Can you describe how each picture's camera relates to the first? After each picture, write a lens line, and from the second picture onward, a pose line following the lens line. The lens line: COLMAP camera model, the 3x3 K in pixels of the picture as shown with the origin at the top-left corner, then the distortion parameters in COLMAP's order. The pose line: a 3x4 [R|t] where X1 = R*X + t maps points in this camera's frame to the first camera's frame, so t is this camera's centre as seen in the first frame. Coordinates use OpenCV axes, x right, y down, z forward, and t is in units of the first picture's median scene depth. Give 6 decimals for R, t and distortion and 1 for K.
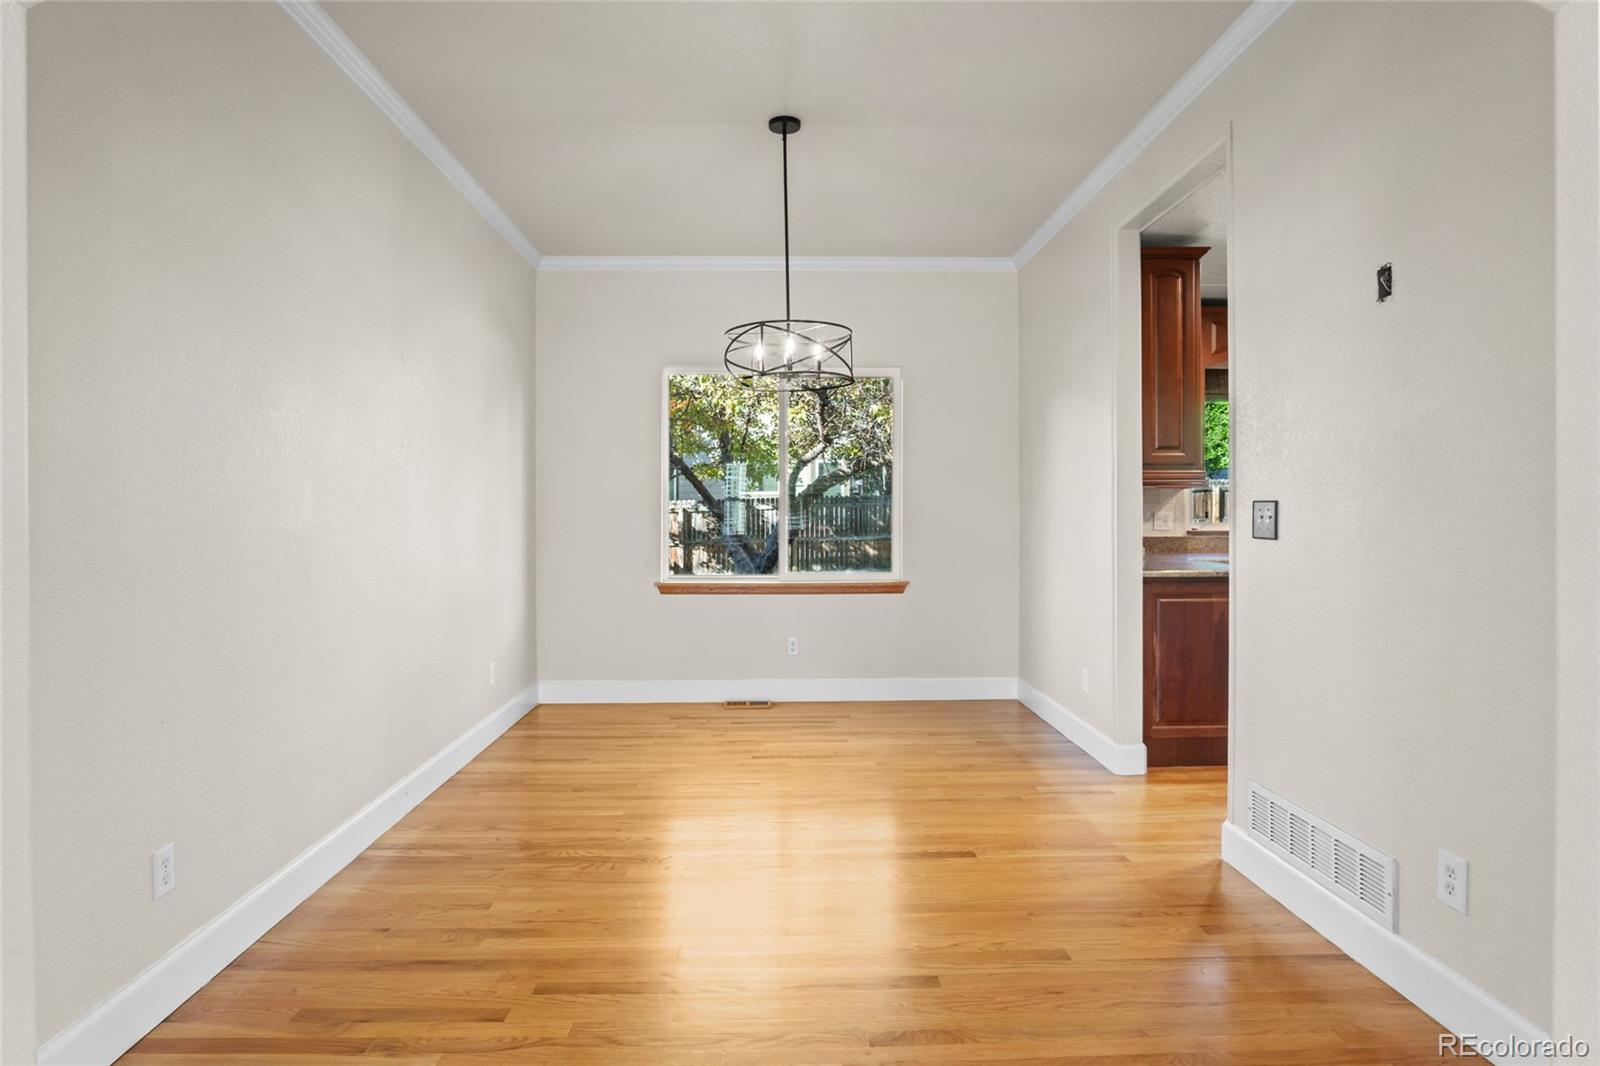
lens RADIAL K [[863.8, 0, 788.2], [0, 863.8, 521.9], [0, 0, 1]] dist [-0.029889, 0.004990]
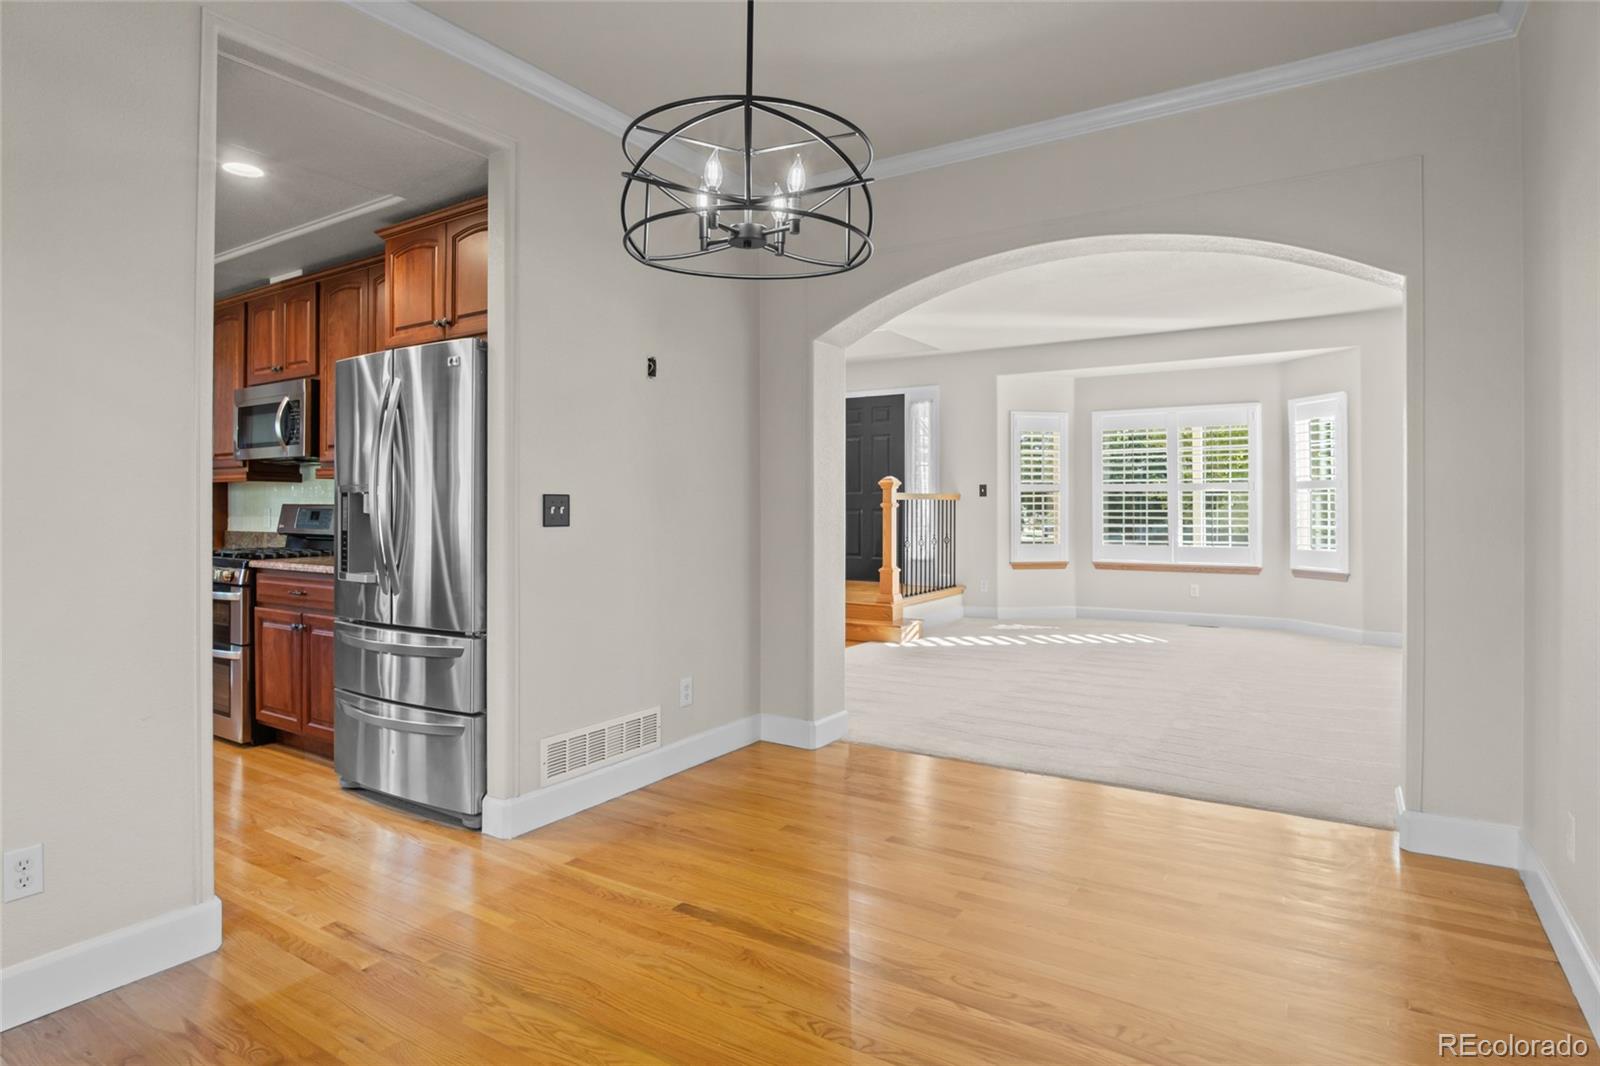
lens RADIAL K [[863.8, 0, 795.7], [0, 863.8, 491.6], [0, 0, 1]] dist [-0.029889, 0.004990]
pose [[-0.827345, 0.018019, 0.561405, -0.269134], [0.014795, 0.999838, -0.010287, -0.006893], [-0.561500, -0.000205, -0.827477, 1.224475]]
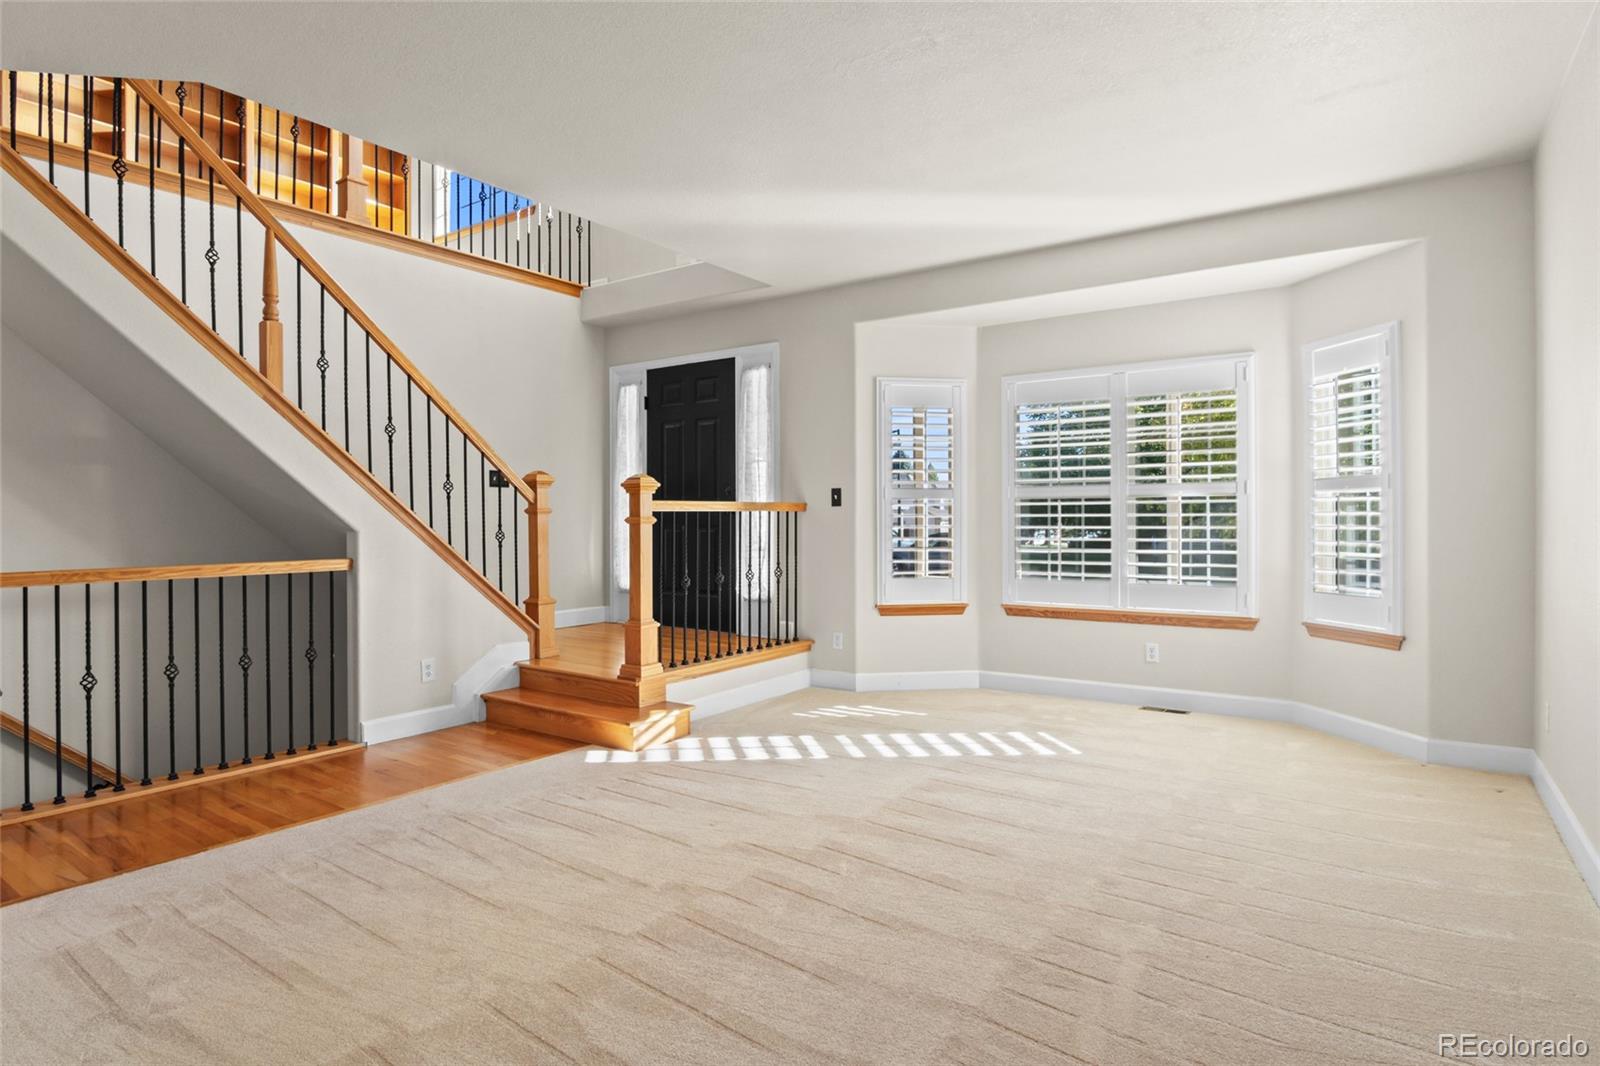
lens RADIAL K [[863.8, 0, 795.8], [0, 863.8, 519.9], [0, 0, 1]] dist [-0.029889, 0.004990]
pose [[-0.807057, 0.010912, 0.590373, -0.237083], [0.017264, 0.999838, 0.005120, 0.004858], [-0.590222, 0.014325, -0.807114, 0.334008]]
